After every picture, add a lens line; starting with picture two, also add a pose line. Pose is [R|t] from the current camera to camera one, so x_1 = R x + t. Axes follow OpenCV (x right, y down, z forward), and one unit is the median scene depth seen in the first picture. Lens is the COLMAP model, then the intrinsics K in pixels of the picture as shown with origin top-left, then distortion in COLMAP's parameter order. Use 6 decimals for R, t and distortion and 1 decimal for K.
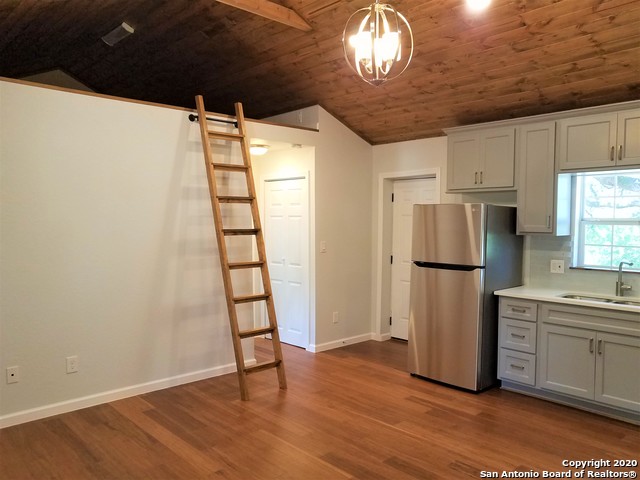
lens RADIAL K [[495.7, 0, 332.7], [0, 495.7, 247.2], [0, 0, 1]] dist [0.009479, 0.001917]
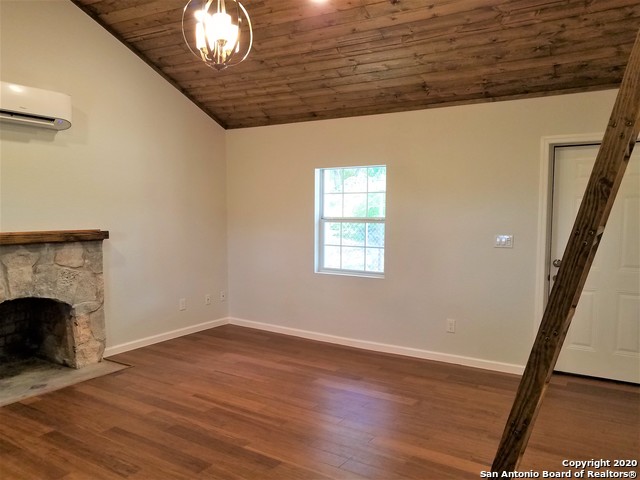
lens RADIAL K [[499.1, 0, 309.6], [0, 499.1, 264.0], [0, 0, 1]] dist [0.017635, -0.002009]
pose [[-0.974718, 0.014626, -0.222959, 0.090015], [-0.022161, 0.986607, 0.161603, -0.067100], [0.222337, 0.162459, -0.961339, 1.338874]]
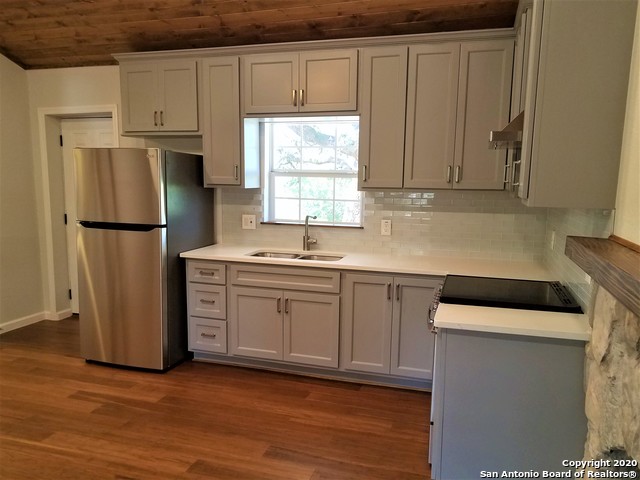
lens RADIAL K [[497.5, 0, 316.8], [0, 497.5, 254.2], [0, 0, 1]] dist [0.008987, -0.005465]
pose [[0.873882, -0.066004, 0.481636, 0.120590], [0.015999, 0.994108, 0.107204, 0.001351], [-0.485874, -0.085978, 0.869790, 0.136671]]
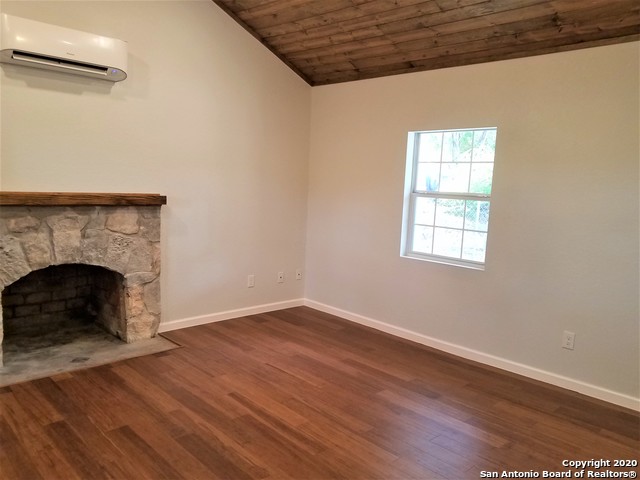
lens RADIAL K [[497.5, 0, 316.8], [0, 497.5, 254.2], [0, 0, 1]] dist [0.008987, -0.005465]
pose [[-0.998860, -0.047264, -0.006655, -0.022595], [-0.047627, 0.977809, 0.204014, -0.053704], [-0.003135, 0.204098, -0.978945, 1.162858]]
